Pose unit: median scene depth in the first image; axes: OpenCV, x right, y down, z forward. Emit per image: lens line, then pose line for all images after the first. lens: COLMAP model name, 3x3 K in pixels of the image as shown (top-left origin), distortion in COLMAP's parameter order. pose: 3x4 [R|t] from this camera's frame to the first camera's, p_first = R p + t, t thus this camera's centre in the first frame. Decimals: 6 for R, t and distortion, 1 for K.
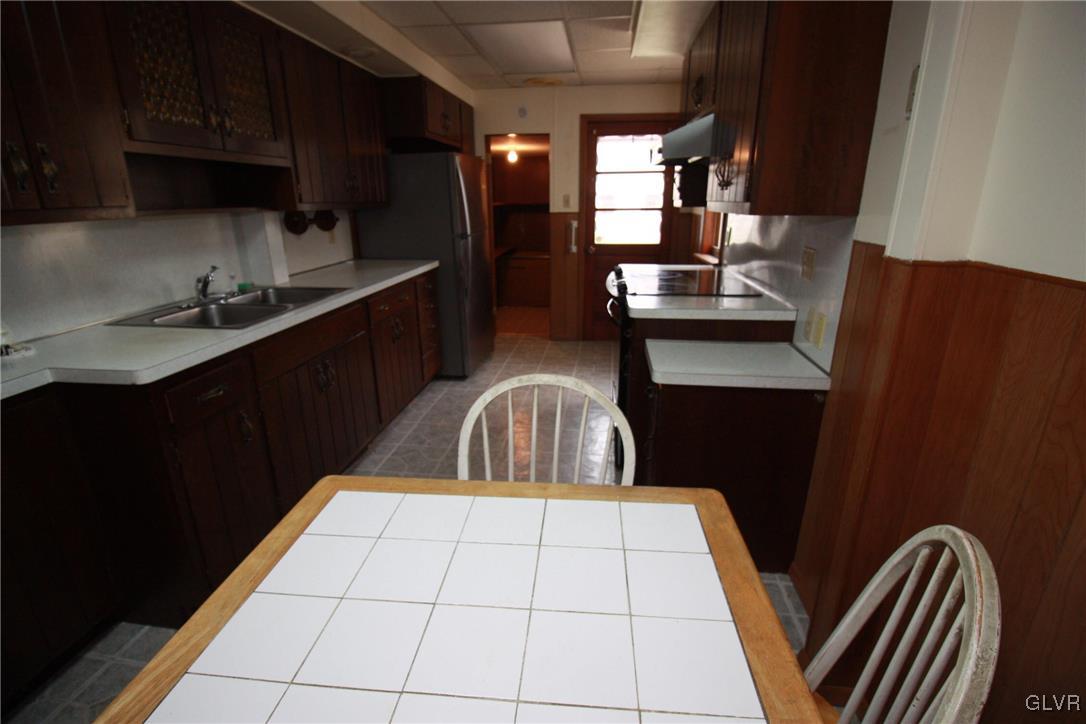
lens RADIAL K [[510.8, 0, 540.1], [0, 510.8, 362.3], [0, 0, 1]] dist [0.003851, -0.014846]
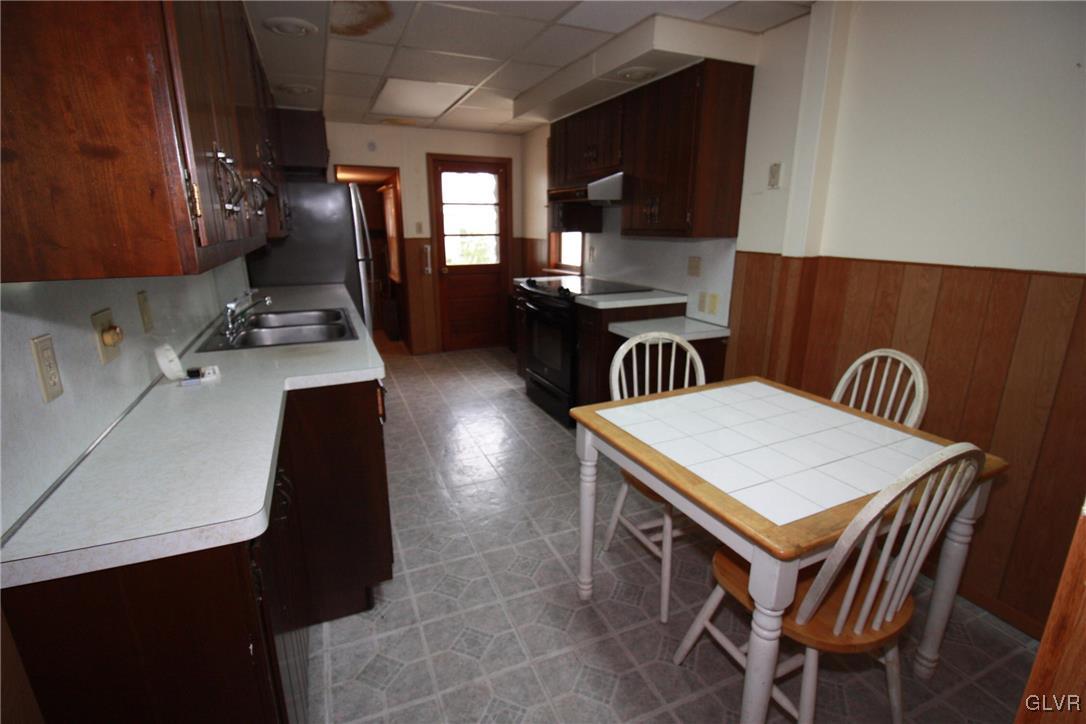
lens RADIAL K [[510.8, 0, 540.1], [0, 510.8, 362.3], [0, 0, 1]] dist [0.003851, -0.014846]
pose [[0.863546, -0.128914, 0.487514, -0.371485], [0.151387, 0.988451, -0.006778, 0.025101], [-0.481010, 0.079656, 0.873089, -0.088902]]
